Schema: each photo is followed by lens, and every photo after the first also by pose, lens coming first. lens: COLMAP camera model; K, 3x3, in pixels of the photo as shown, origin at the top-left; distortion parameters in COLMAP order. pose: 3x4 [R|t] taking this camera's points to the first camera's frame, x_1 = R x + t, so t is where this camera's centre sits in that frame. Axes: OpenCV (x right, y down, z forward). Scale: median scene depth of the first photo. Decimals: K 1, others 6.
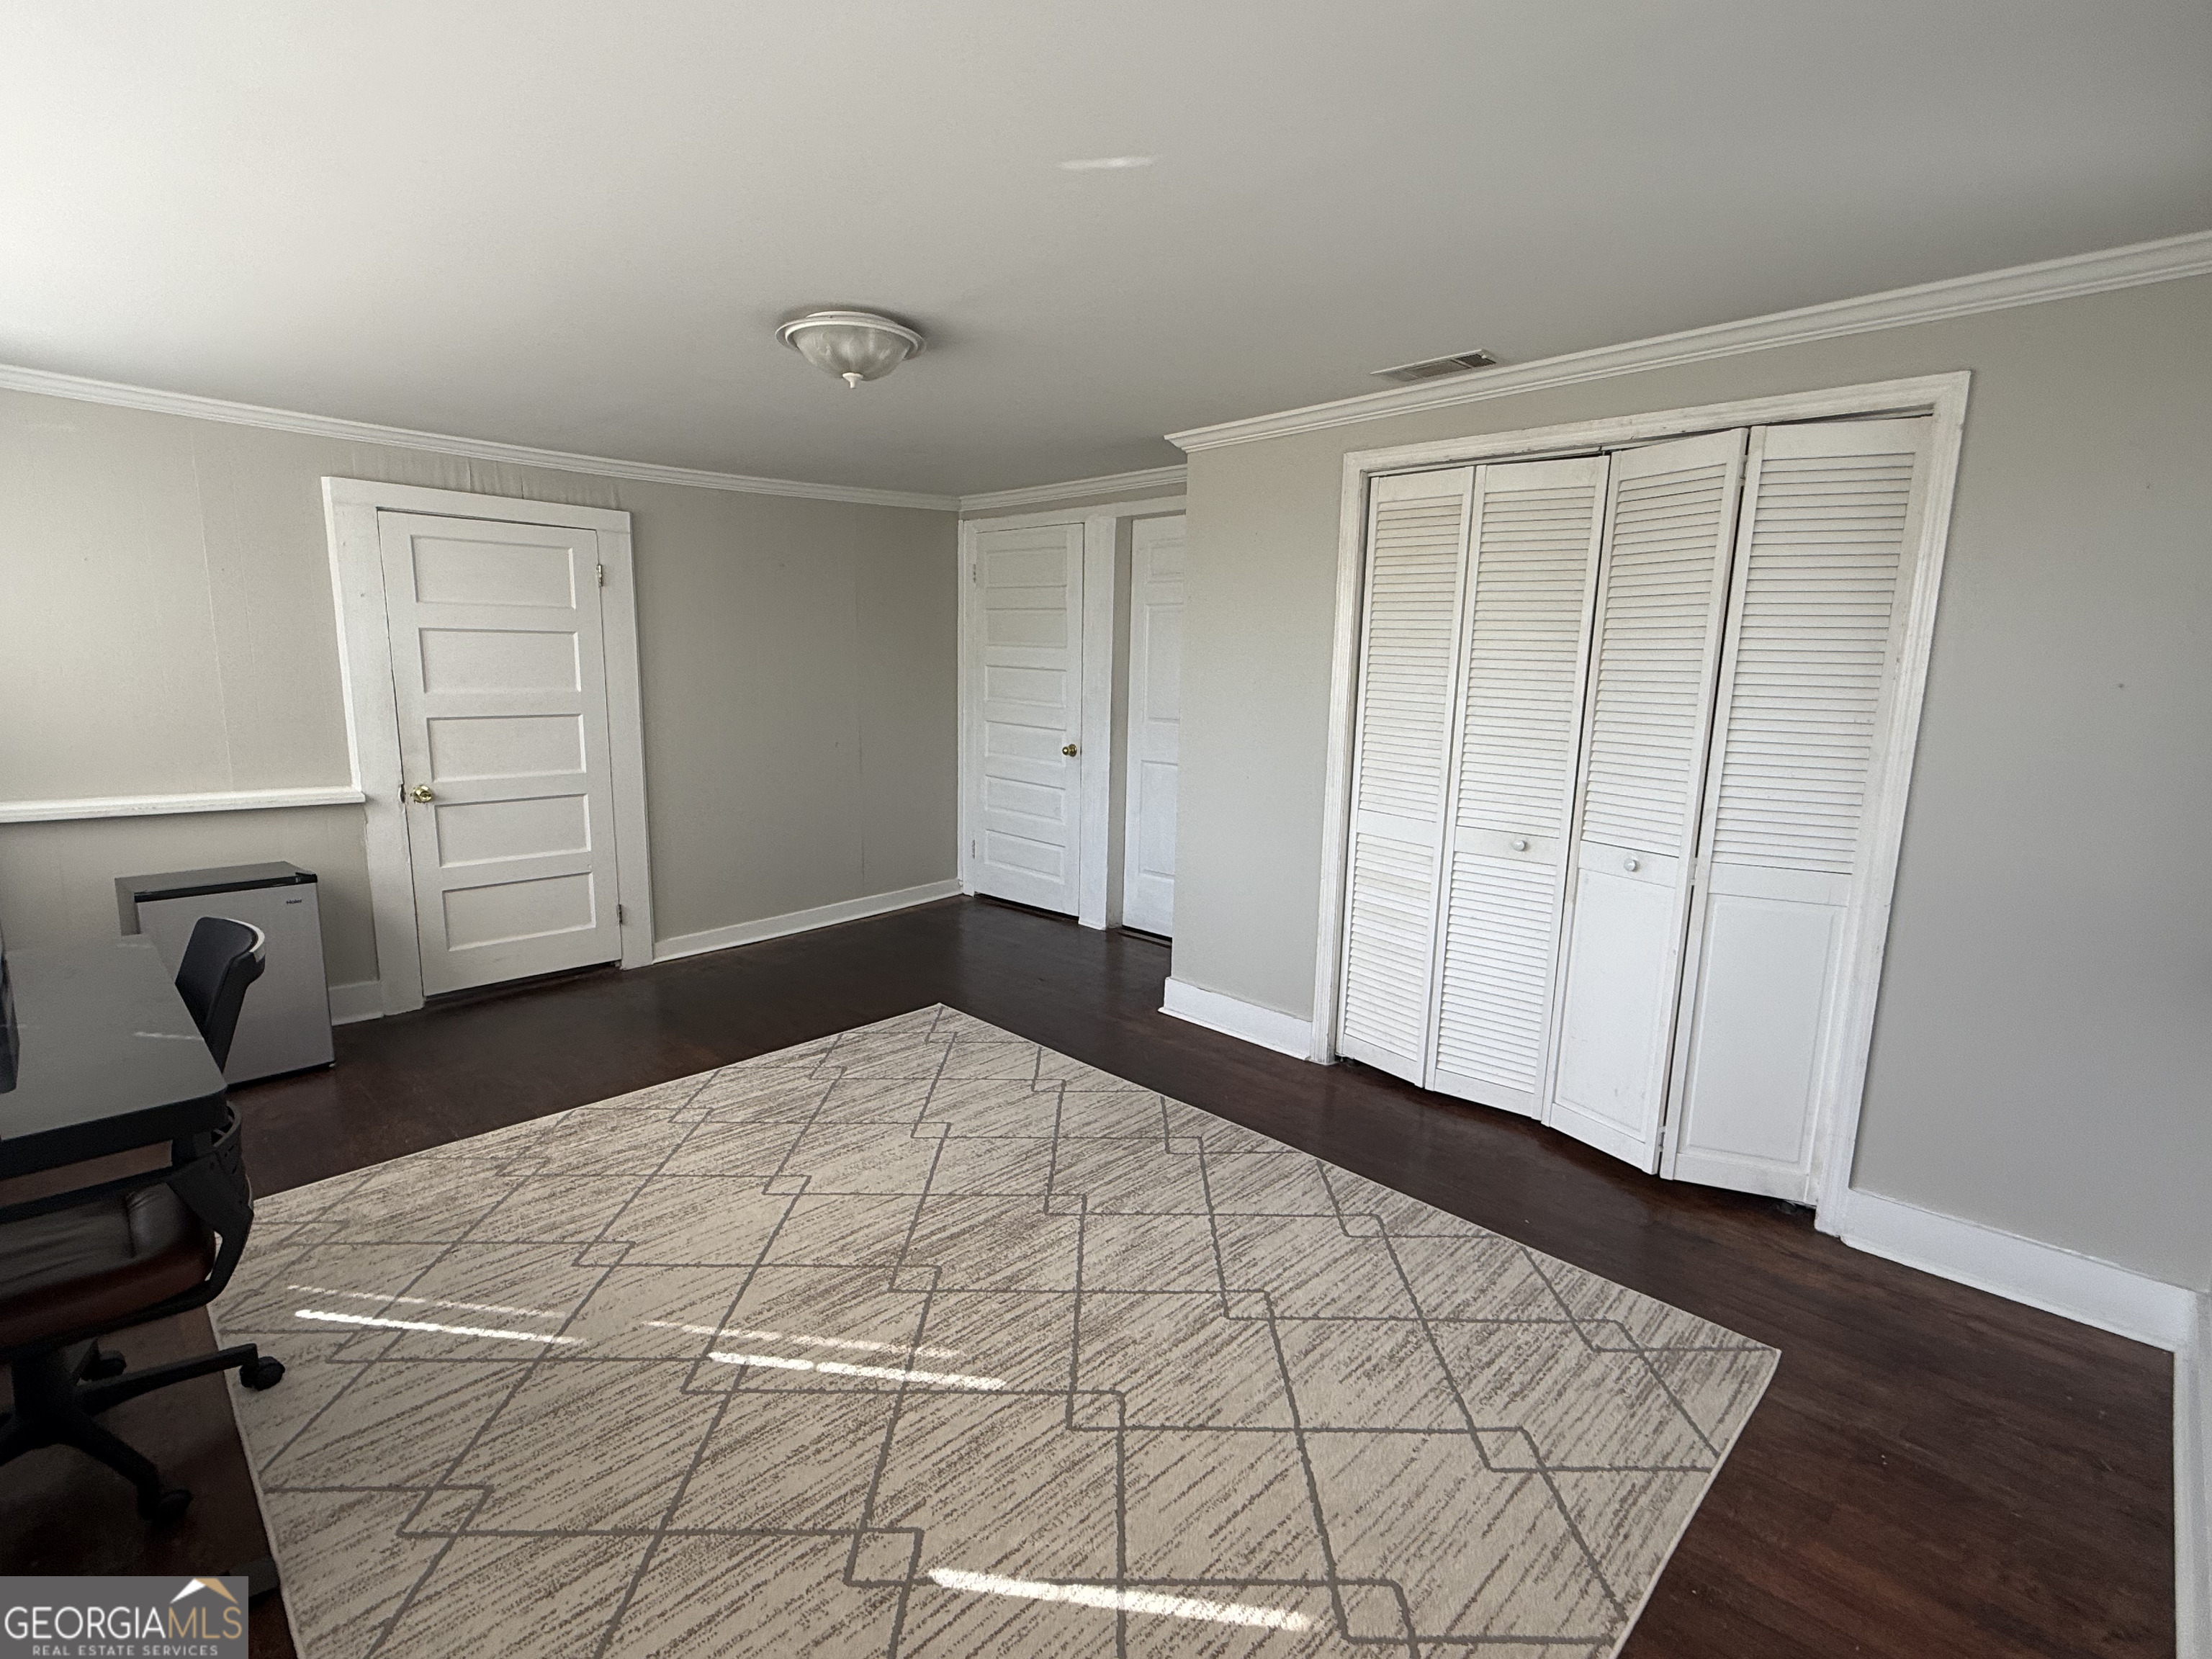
lens RADIAL K [[1057.7, 0, 1104.5], [0, 1057.7, 834.2], [0, 0, 1]] dist [0.002277, 0.001510]
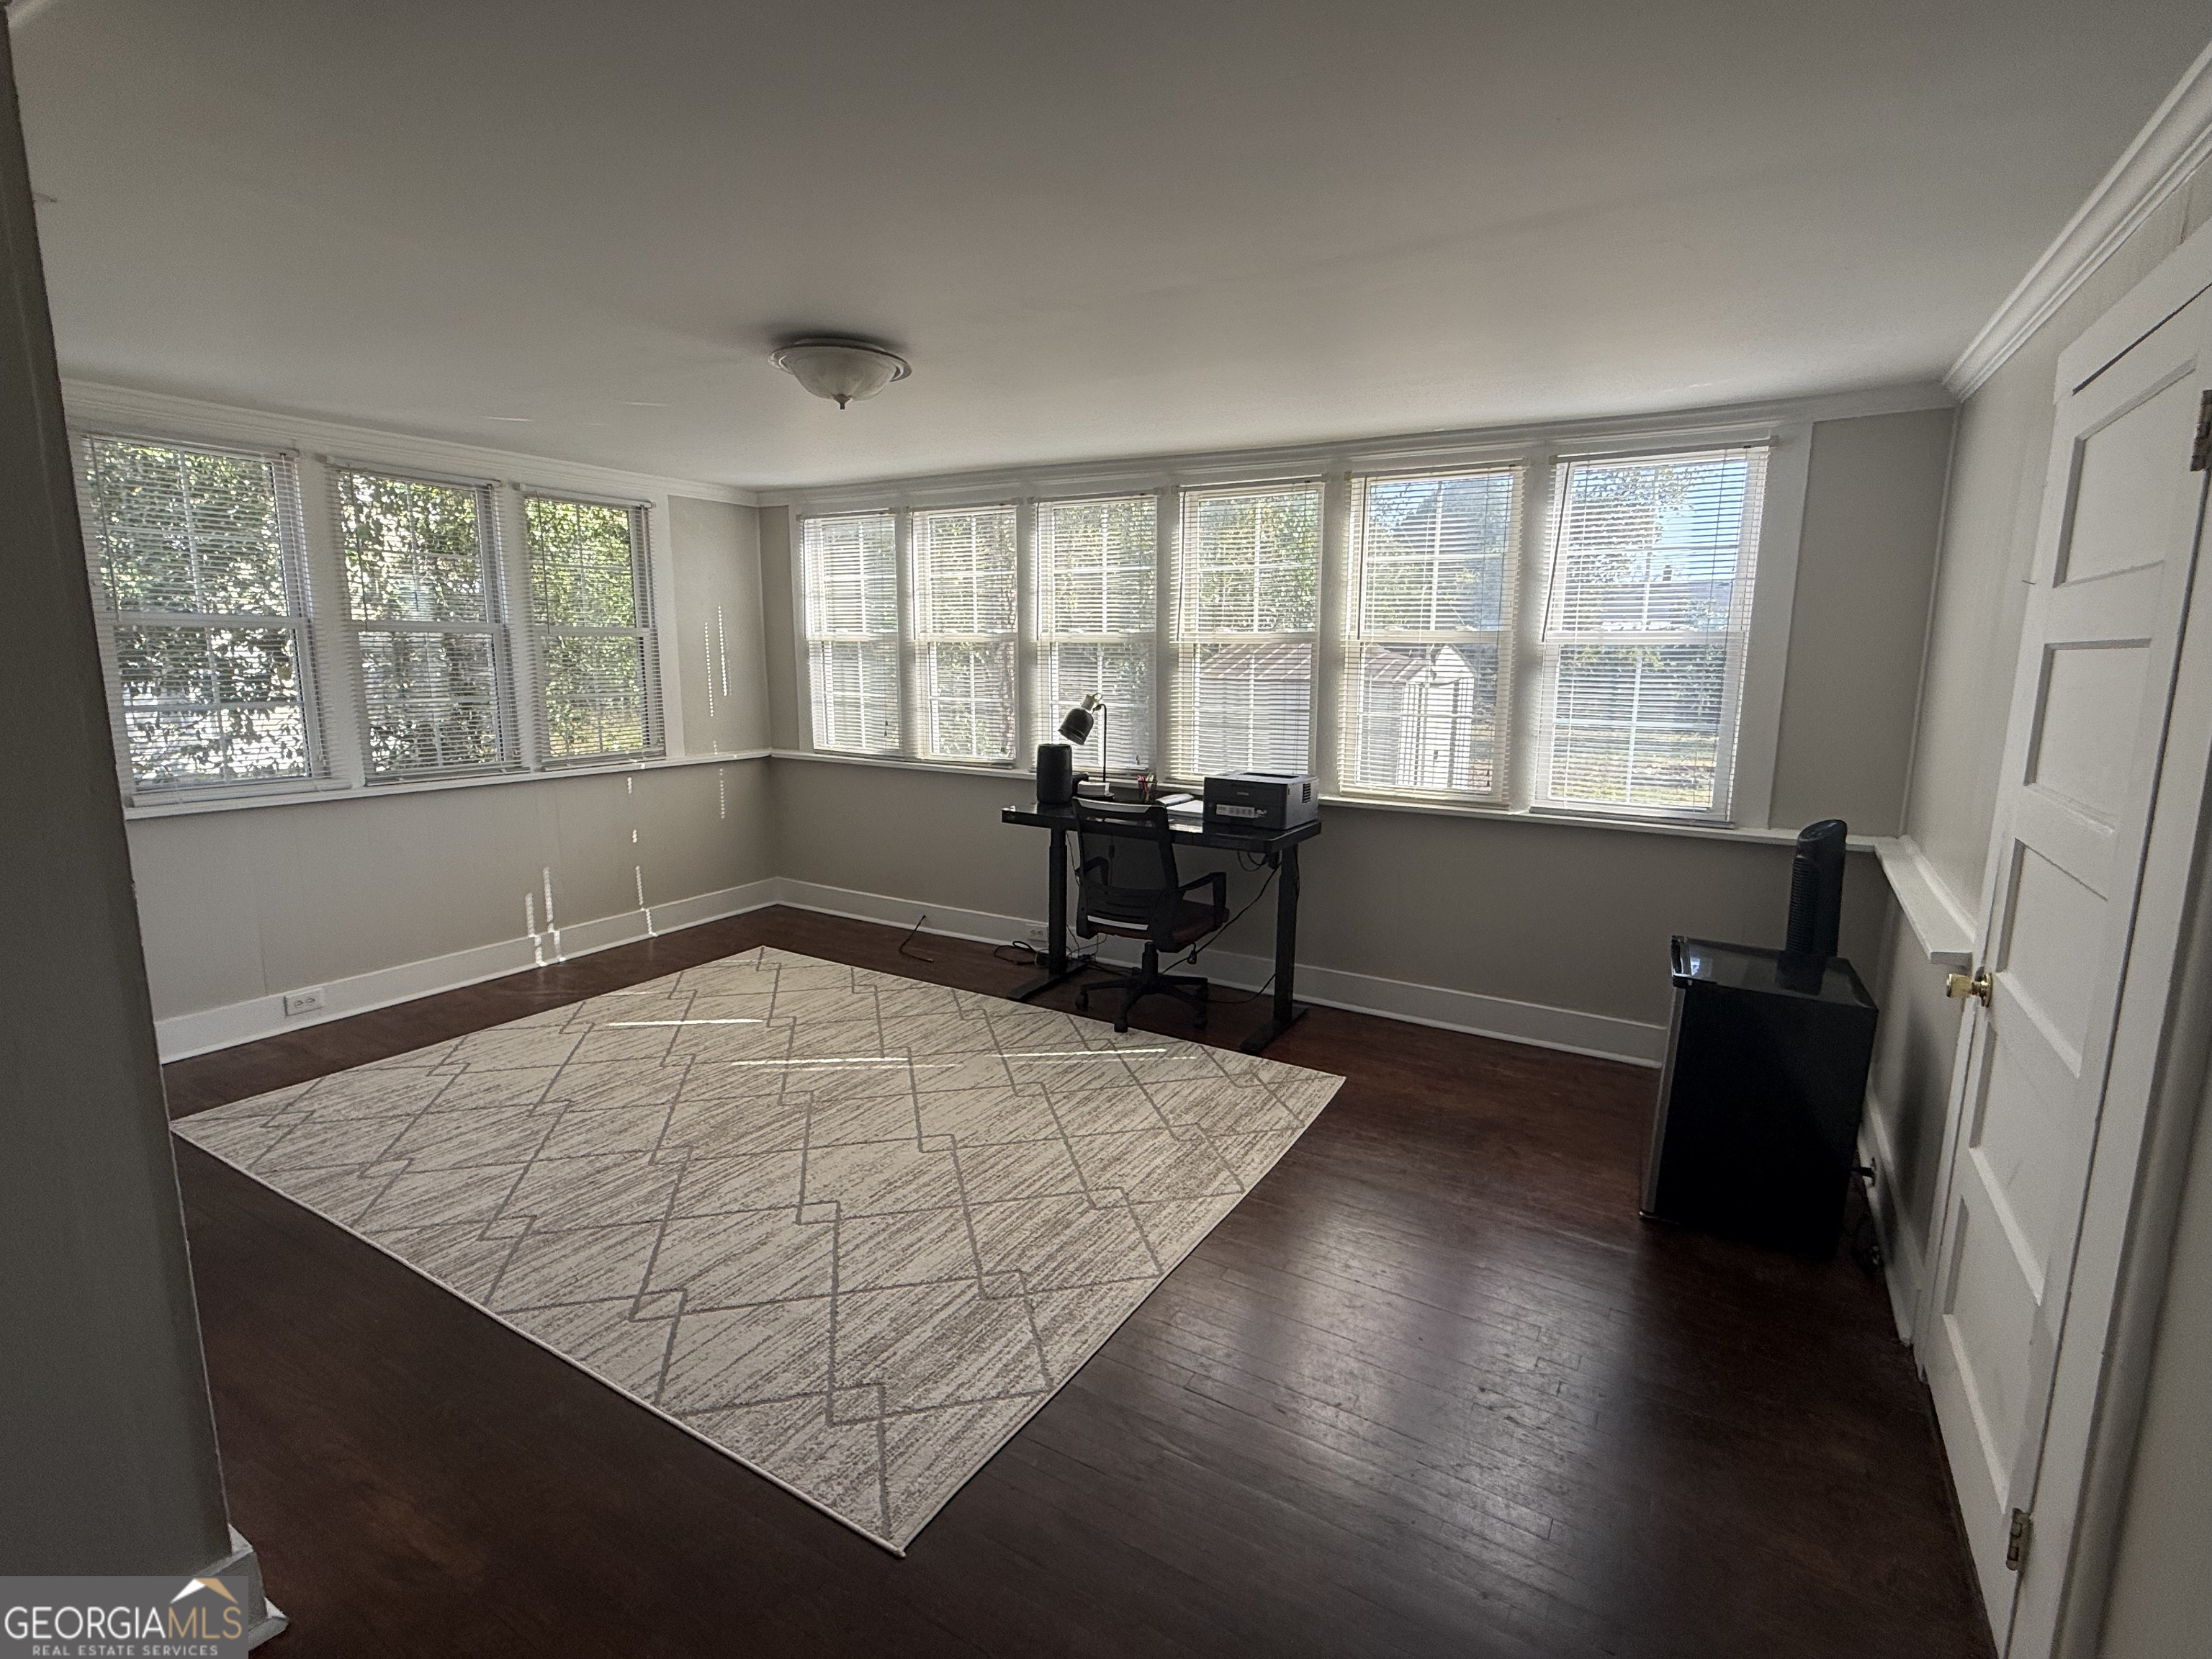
lens RADIAL K [[1057.7, 0, 1103.8], [0, 1057.7, 829.8], [0, 0, 1]] dist [0.002277, 0.001510]
pose [[-0.971080, 0.015795, -0.238233, -0.265003], [-0.063364, 0.944979, 0.320936, -0.429445], [0.230194, 0.326749, -0.916649, 2.439037]]
